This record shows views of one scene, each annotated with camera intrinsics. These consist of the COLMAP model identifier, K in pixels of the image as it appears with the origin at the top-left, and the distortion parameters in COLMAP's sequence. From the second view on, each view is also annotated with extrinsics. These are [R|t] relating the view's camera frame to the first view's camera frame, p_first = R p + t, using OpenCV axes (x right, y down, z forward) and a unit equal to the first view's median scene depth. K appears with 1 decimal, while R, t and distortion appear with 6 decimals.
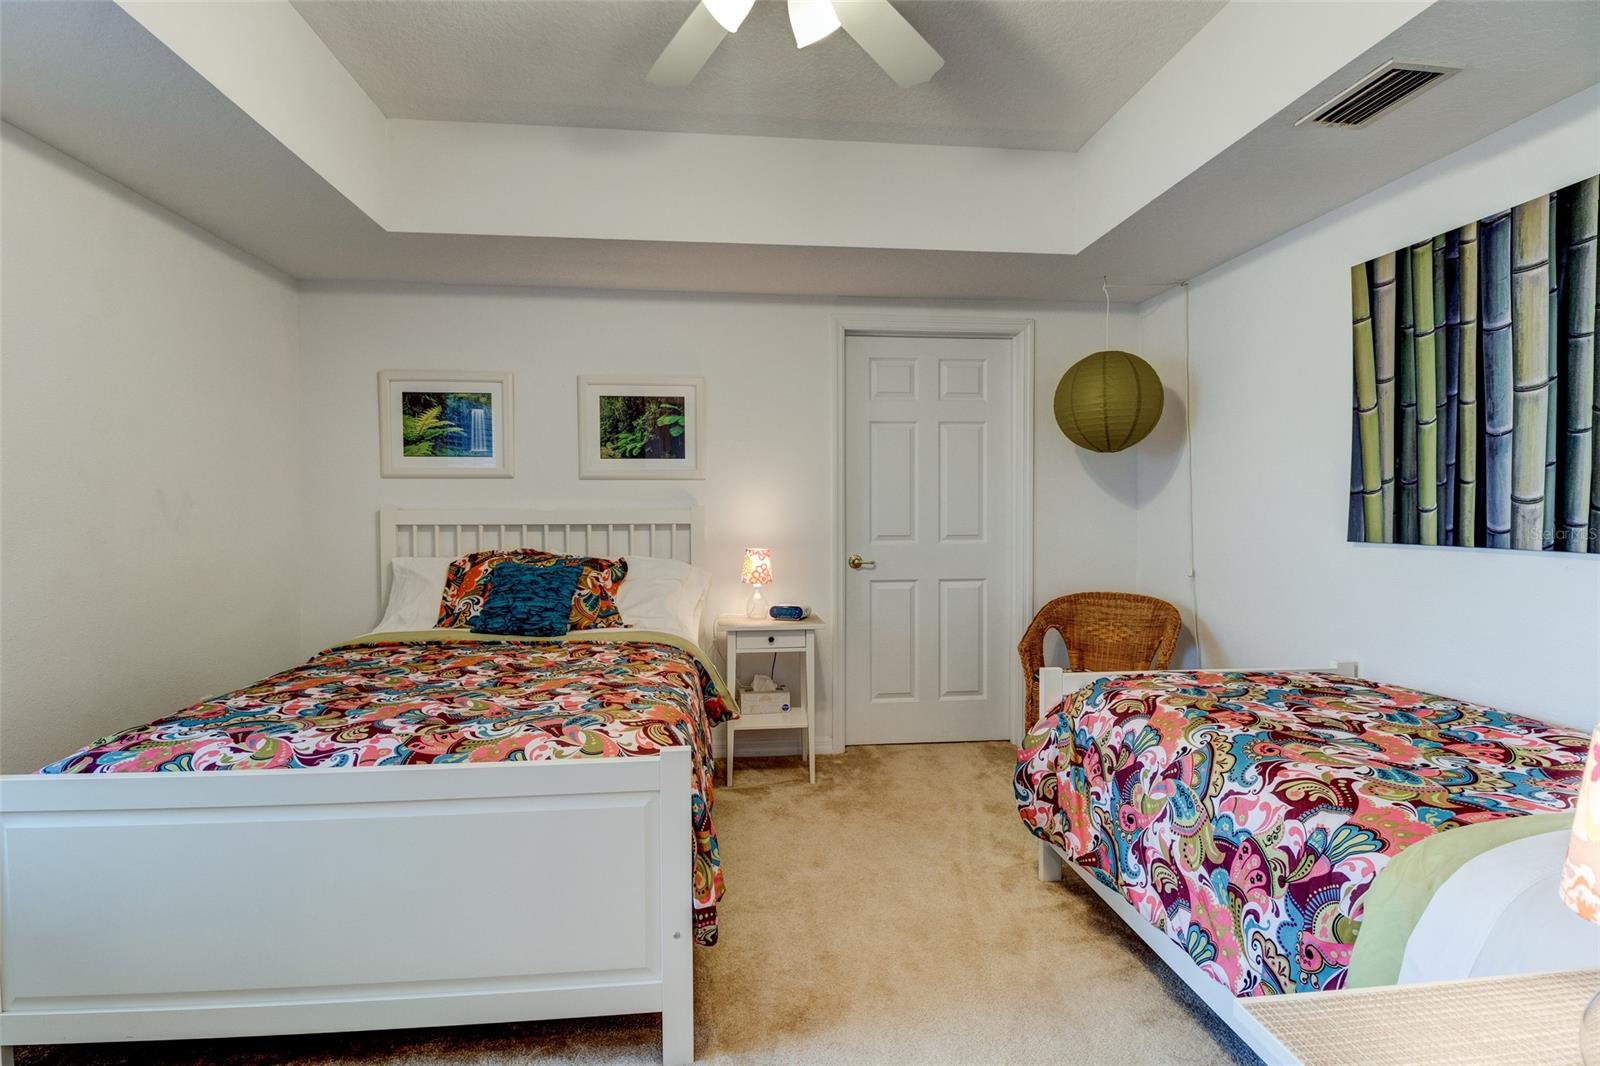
lens RADIAL K [[748.4, 0, 800.4], [0, 748.4, 525.5], [0, 0, 1]] dist [-0.003514, -0.008673]
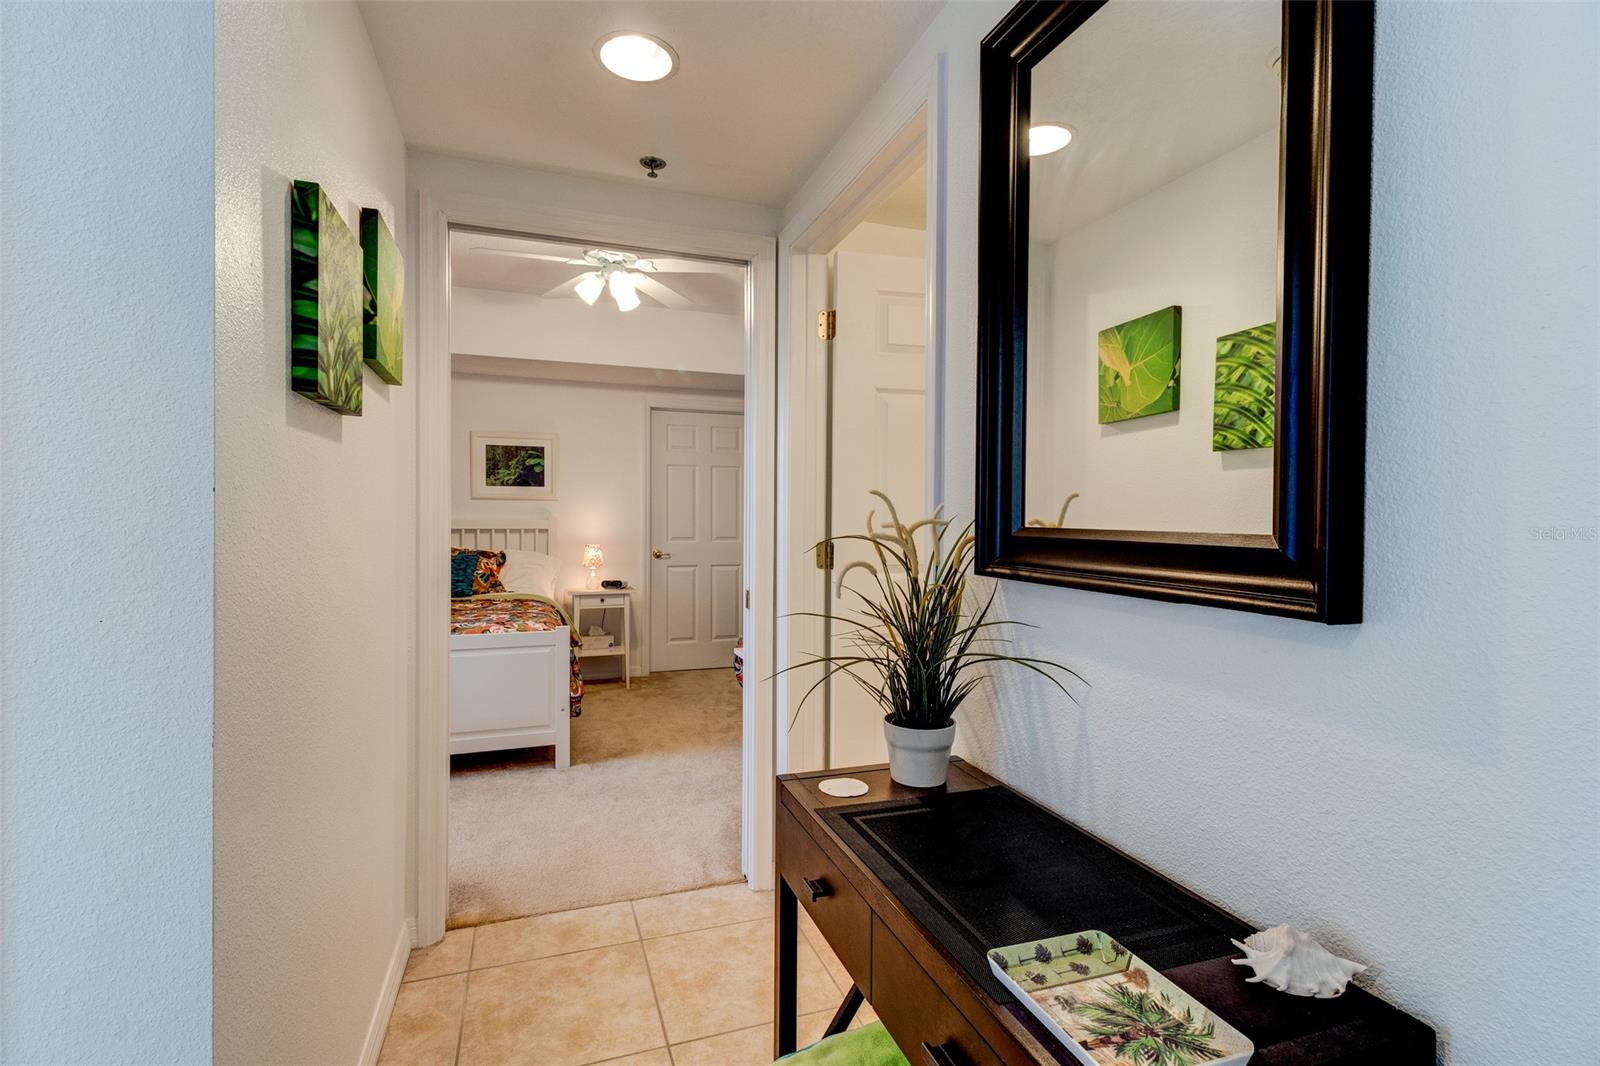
lens RADIAL K [[748.4, 0, 804.9], [0, 748.4, 527.5], [0, 0, 1]] dist [-0.003514, -0.008673]
pose [[0.971570, 0.005401, 0.236691, 0.003150], [-0.002584, 0.999922, -0.012210, 0.012859], [-0.236739, 0.011251, 0.971508, -0.664023]]
